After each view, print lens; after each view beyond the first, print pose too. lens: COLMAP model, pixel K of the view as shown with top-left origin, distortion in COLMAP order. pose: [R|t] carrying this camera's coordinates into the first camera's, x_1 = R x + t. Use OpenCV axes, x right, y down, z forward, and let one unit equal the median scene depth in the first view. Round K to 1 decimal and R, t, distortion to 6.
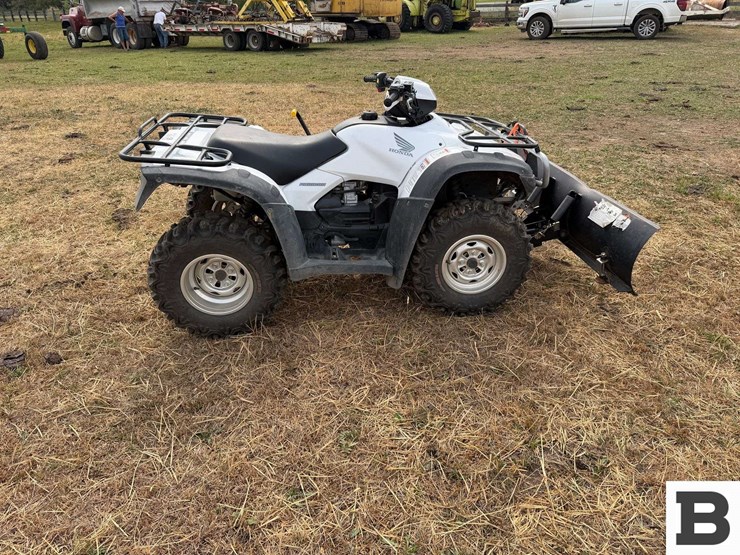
lens RADIAL K [[522.0, 0, 372.4], [0, 522.0, 280.6], [0, 0, 1]] dist [0.005141, -0.011887]
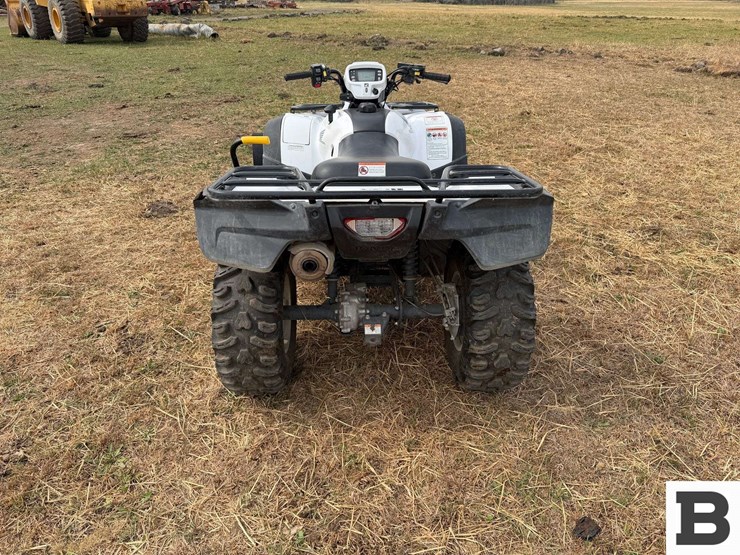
lens RADIAL K [[522.0, 0, 372.4], [0, 522.0, 280.6], [0, 0, 1]] dist [0.005141, -0.011887]
pose [[0.100884, -0.460208, 0.882061, -0.119397], [0.463658, 0.806167, 0.367581, -0.050719], [-0.880252, 0.371892, 0.294709, 0.105103]]
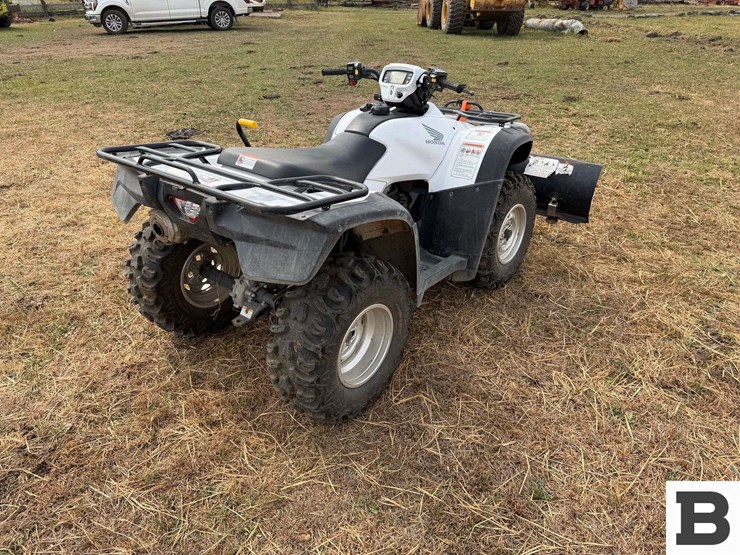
lens RADIAL K [[522.0, 0, 372.4], [0, 522.0, 280.6], [0, 0, 1]] dist [0.005141, -0.011887]
pose [[0.715674, -0.324868, 0.618282, -0.083319], [0.319160, 0.939524, 0.124226, -0.019661], [-0.621247, 0.108425, 0.776077, 0.043613]]
